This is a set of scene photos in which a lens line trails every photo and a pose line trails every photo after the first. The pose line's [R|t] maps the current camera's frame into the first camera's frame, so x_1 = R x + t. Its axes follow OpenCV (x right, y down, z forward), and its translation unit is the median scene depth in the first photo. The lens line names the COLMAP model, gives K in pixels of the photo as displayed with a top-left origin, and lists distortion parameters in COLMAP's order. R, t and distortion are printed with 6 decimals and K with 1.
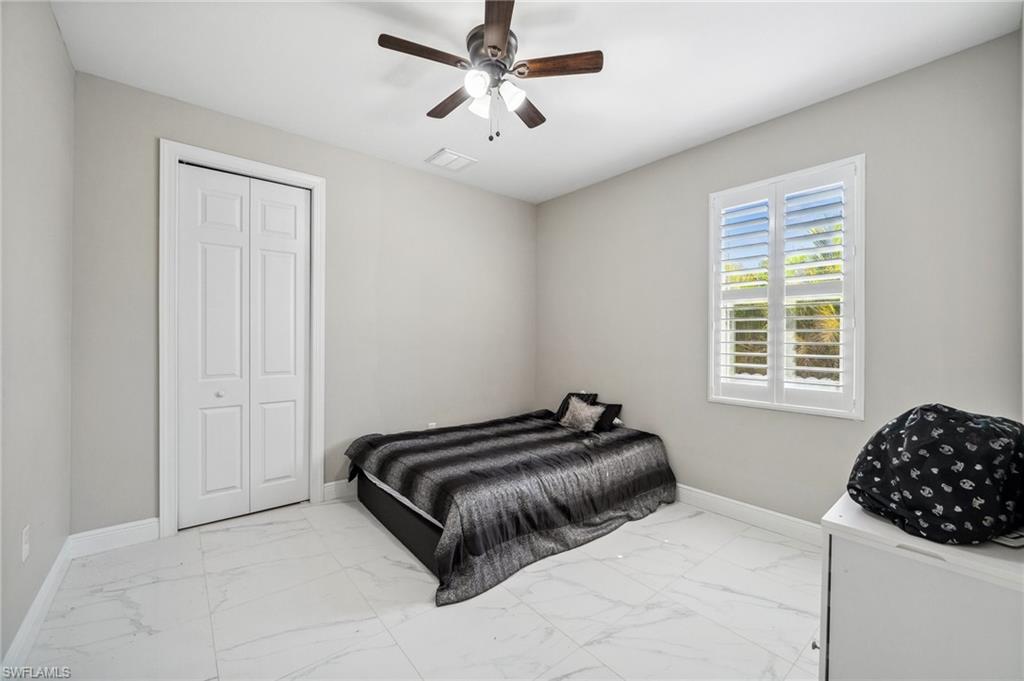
lens RADIAL K [[406.4, 0, 511.6], [0, 406.4, 337.6], [0, 0, 1]] dist [0.002762, 0.000089]
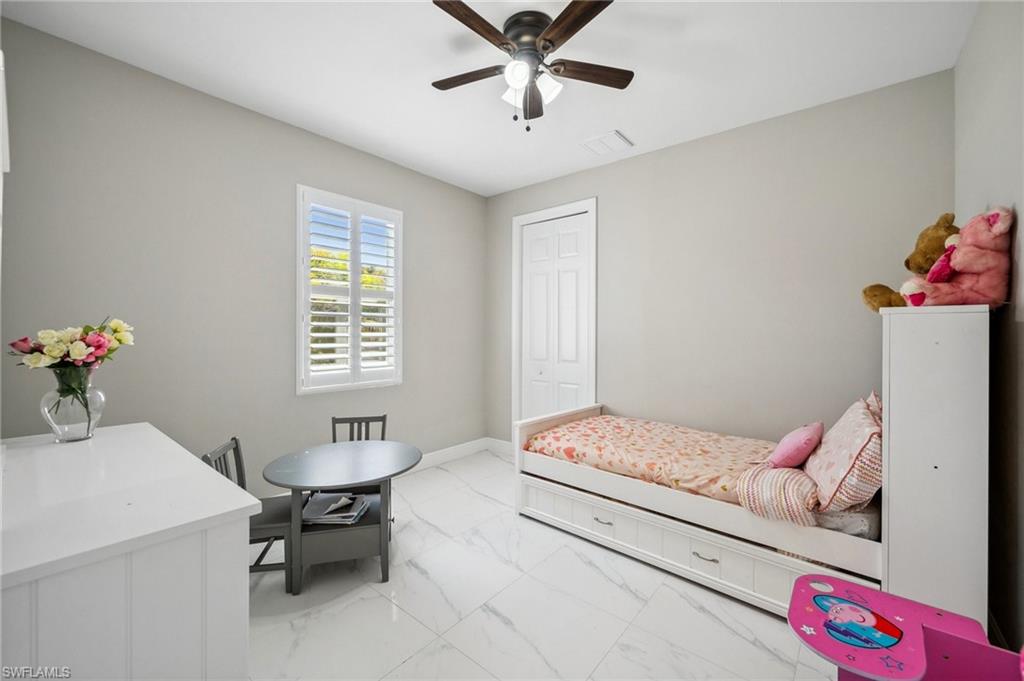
lens RADIAL K [[406.4, 0, 511.4], [0, 406.4, 340.9], [0, 0, 1]] dist [0.002762, 0.000089]
pose [[-0.155383, -0.014928, 0.987741, -0.615033], [-0.002627, 0.999889, 0.014698, 0.009694], [-0.987851, -0.000311, -0.155405, 0.717967]]
